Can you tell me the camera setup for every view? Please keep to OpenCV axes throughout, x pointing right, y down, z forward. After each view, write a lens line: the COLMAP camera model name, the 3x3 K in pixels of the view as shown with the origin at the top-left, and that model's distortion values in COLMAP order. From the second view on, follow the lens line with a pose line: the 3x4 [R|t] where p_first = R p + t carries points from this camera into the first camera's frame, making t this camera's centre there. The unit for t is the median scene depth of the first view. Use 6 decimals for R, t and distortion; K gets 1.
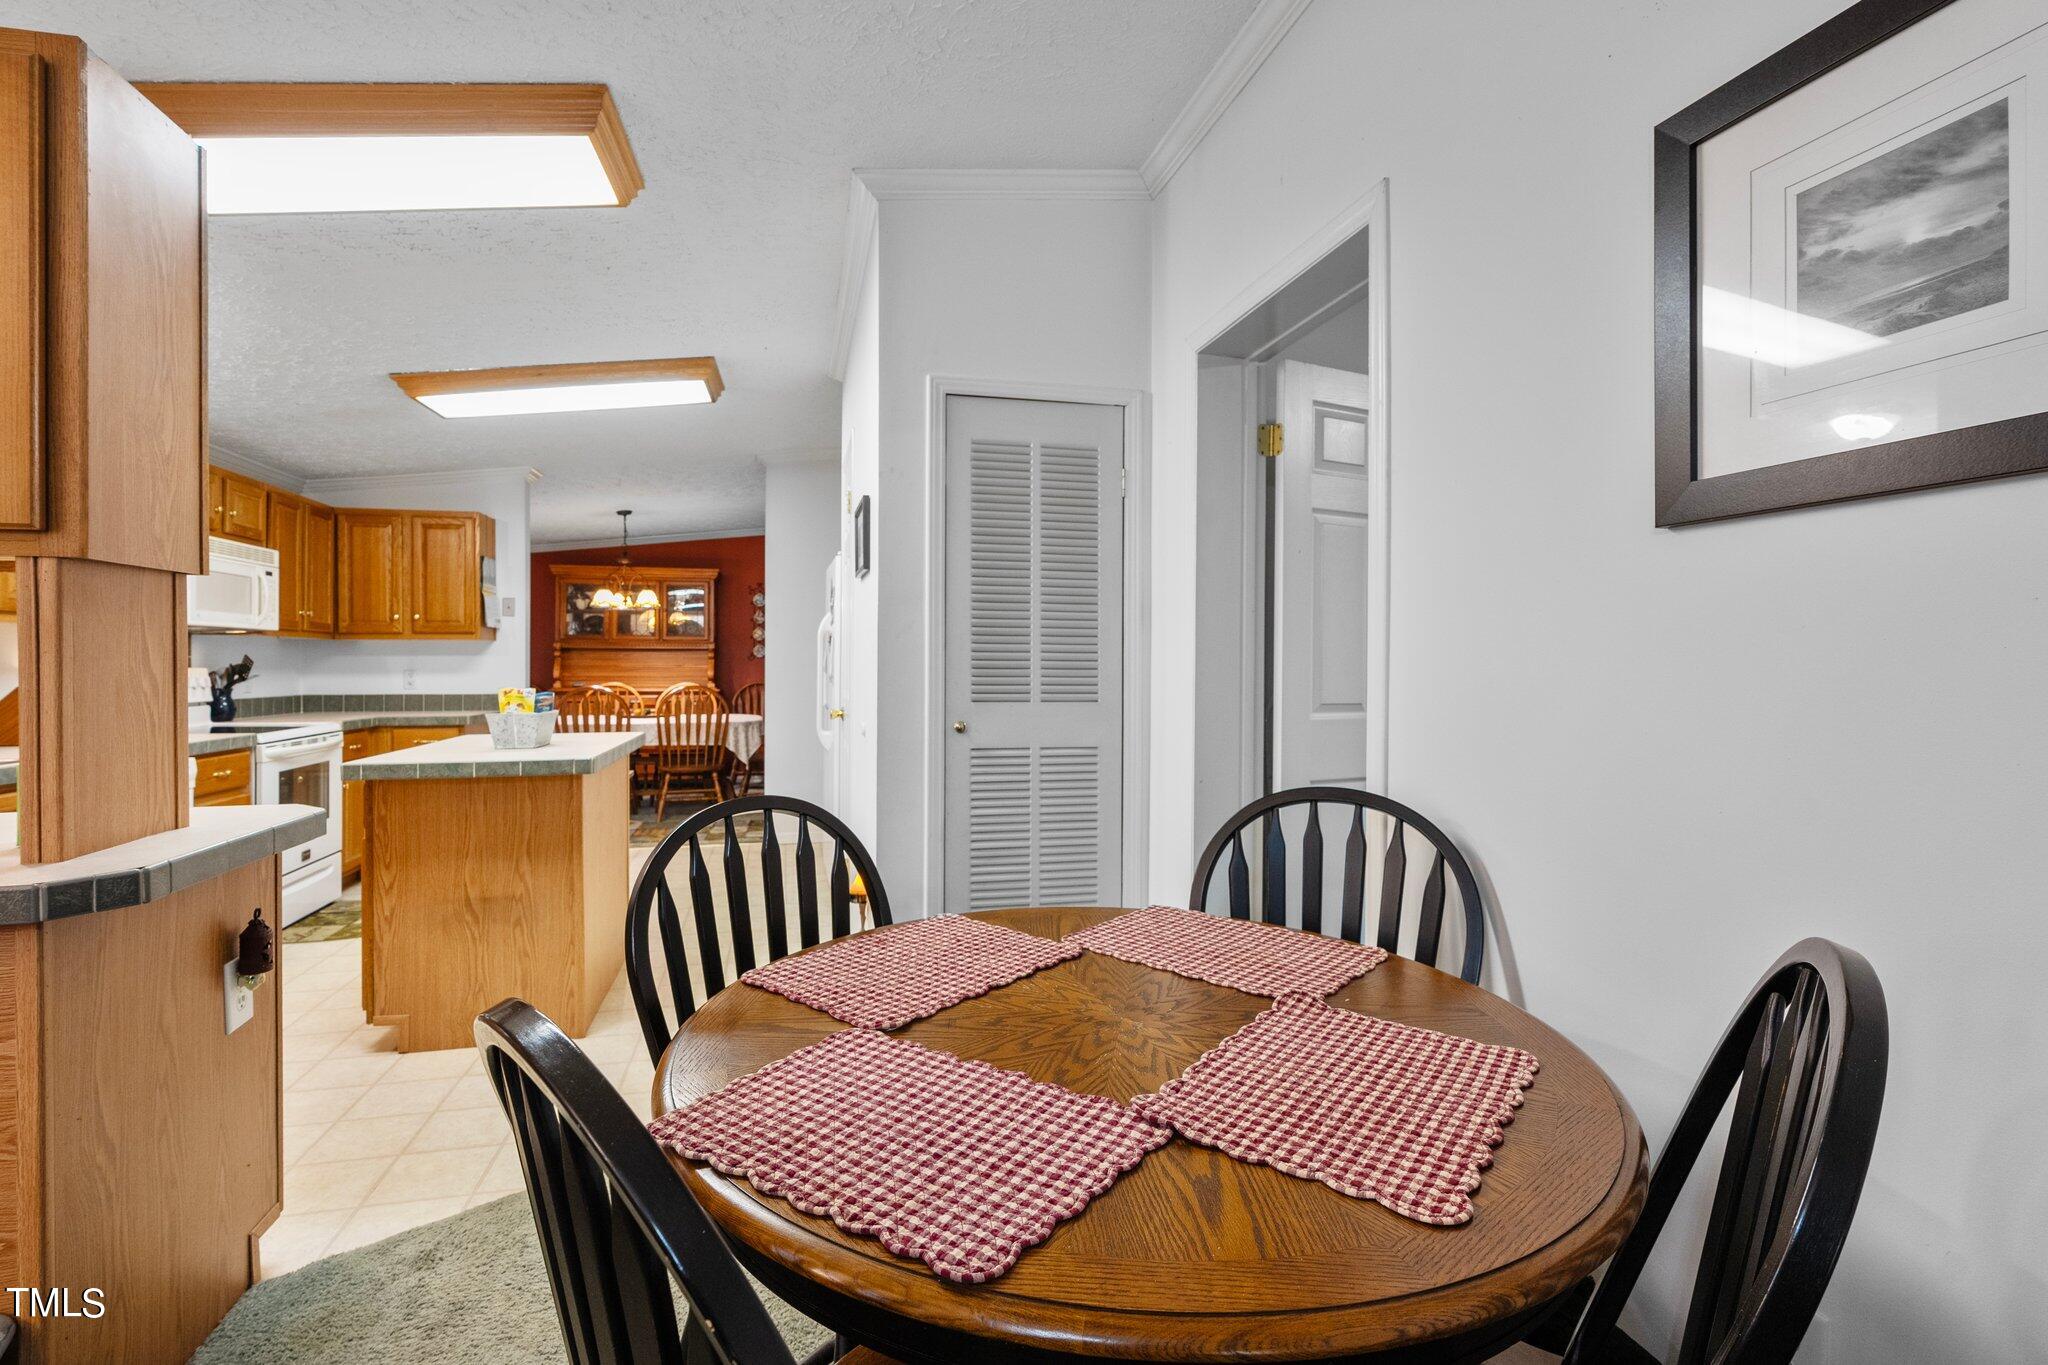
lens RADIAL K [[935.6, 0, 1015.0], [0, 935.6, 662.0], [0, 0, 1]] dist [0.003442, 0.000589]
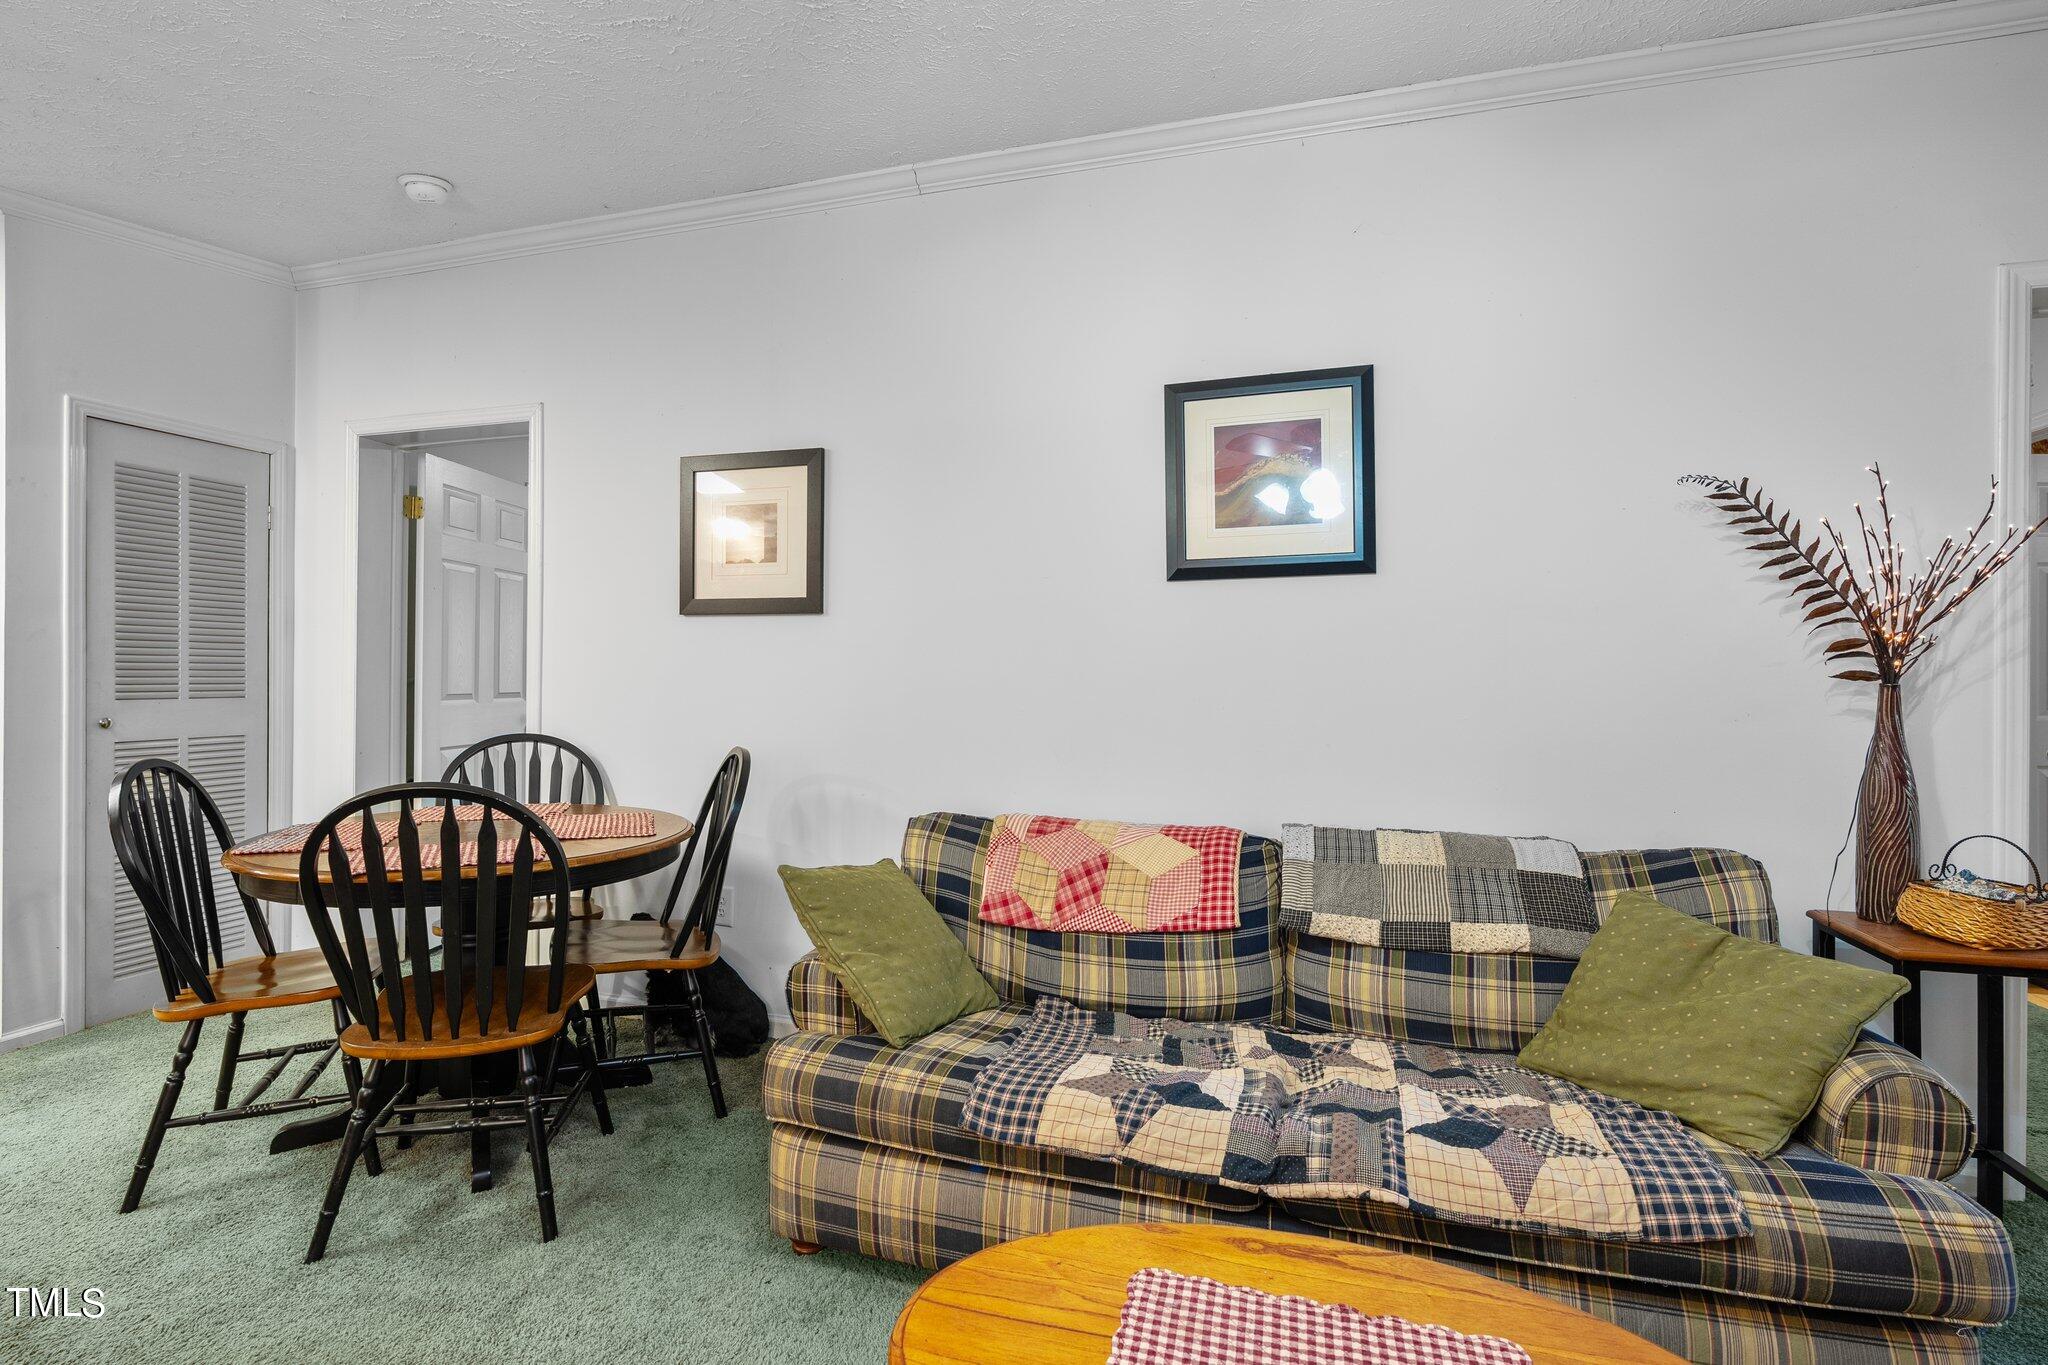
lens RADIAL K [[935.6, 0, 1019.2], [0, 935.6, 668.2], [0, 0, 1]] dist [0.003442, 0.000589]
pose [[0.504768, 0.004234, 0.863244, -0.765801], [-0.006689, 0.999977, -0.000994, -0.001016], [-0.863229, -0.005273, 0.504785, -0.790180]]
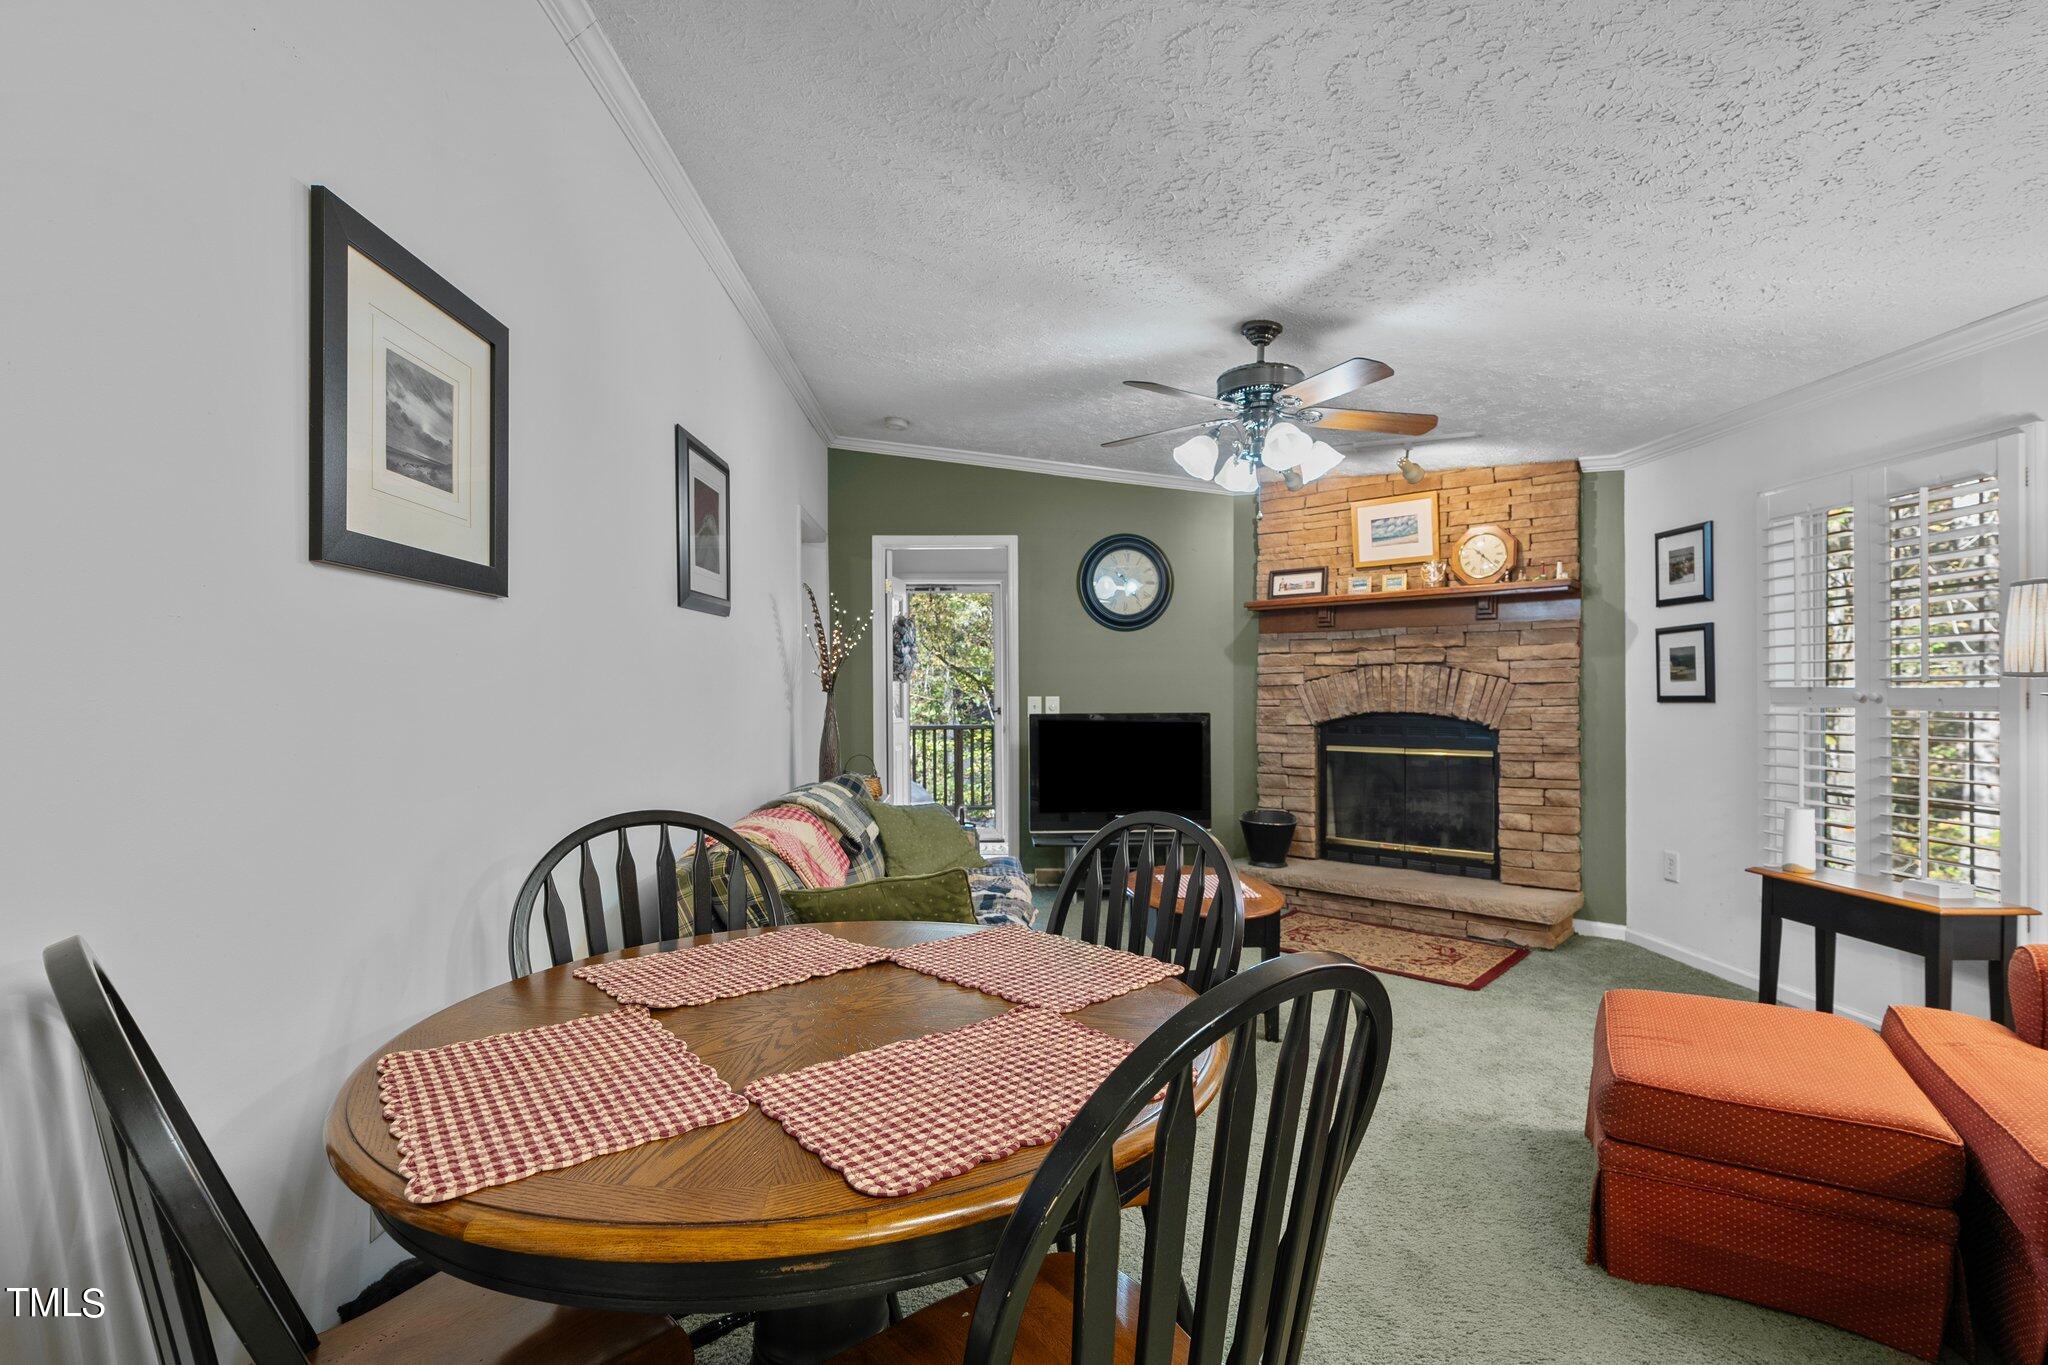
lens RADIAL K [[935.6, 0, 1022.0], [0, 935.6, 675.0], [0, 0, 1]] dist [0.003442, 0.000589]
pose [[-0.985312, 0.007685, 0.170591, -0.199813], [0.007952, 0.999968, 0.000881, -0.009222], [-0.170579, 0.002225, -0.985342, 1.408358]]
